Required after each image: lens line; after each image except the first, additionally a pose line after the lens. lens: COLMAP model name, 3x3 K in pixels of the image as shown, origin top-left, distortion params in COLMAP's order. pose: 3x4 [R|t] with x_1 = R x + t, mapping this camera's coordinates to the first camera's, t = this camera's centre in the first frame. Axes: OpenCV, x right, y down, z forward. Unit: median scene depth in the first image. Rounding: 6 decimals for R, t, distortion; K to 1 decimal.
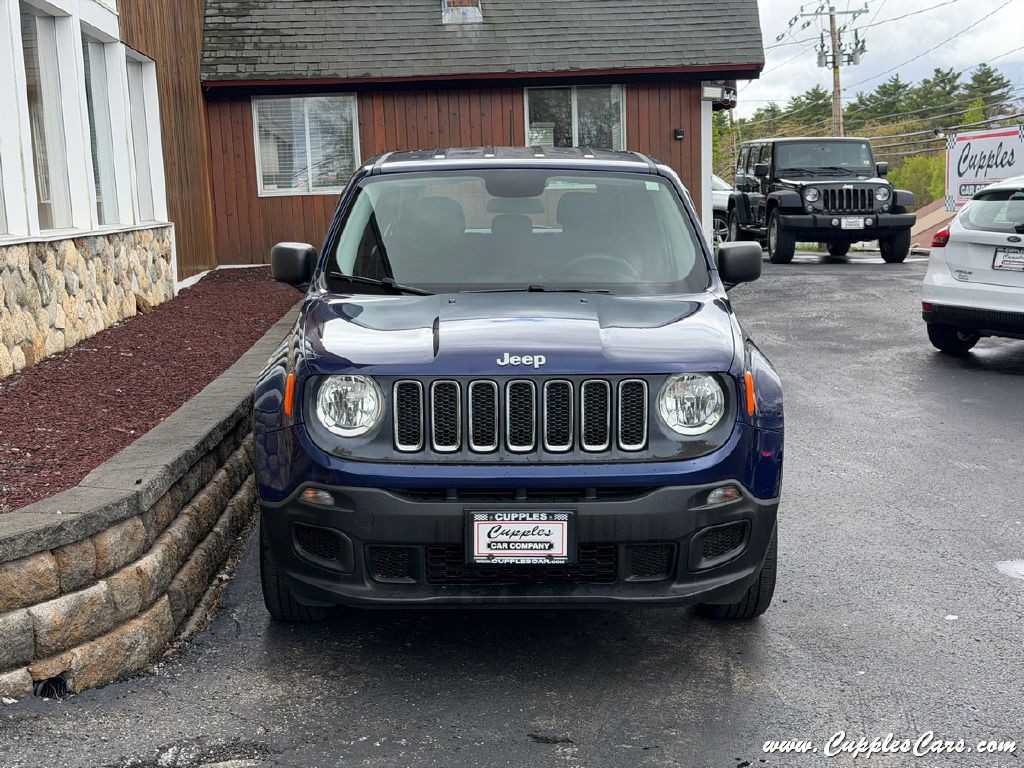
lens RADIAL K [[1416.1, 0, 512.0], [0, 1416.1, 384.0], [0, 0, 1]] dist [0.120295, -0.081663]
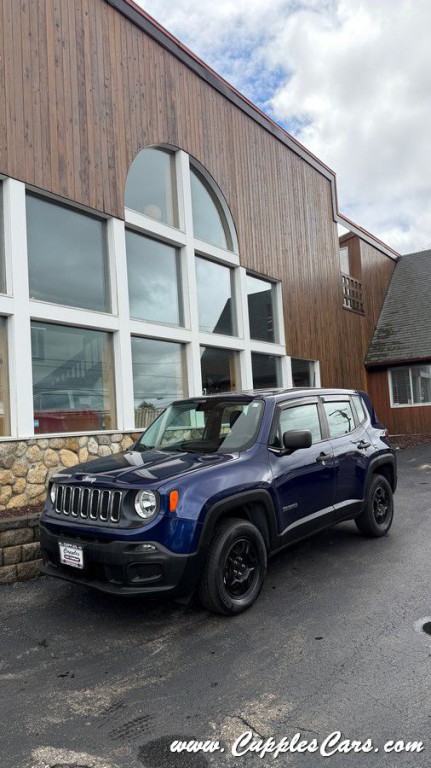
lens RADIAL K [[537.1, 0, 215.5], [0, 537.1, 384.0], [0, 0, 1]] dist [0.005619, 0.000297]
pose [[0.760681, -0.060103, -0.646337, 0.781432], [-0.054447, 0.986288, -0.155794, -0.047167], [0.646838, 0.153700, 0.746979, 0.424110]]
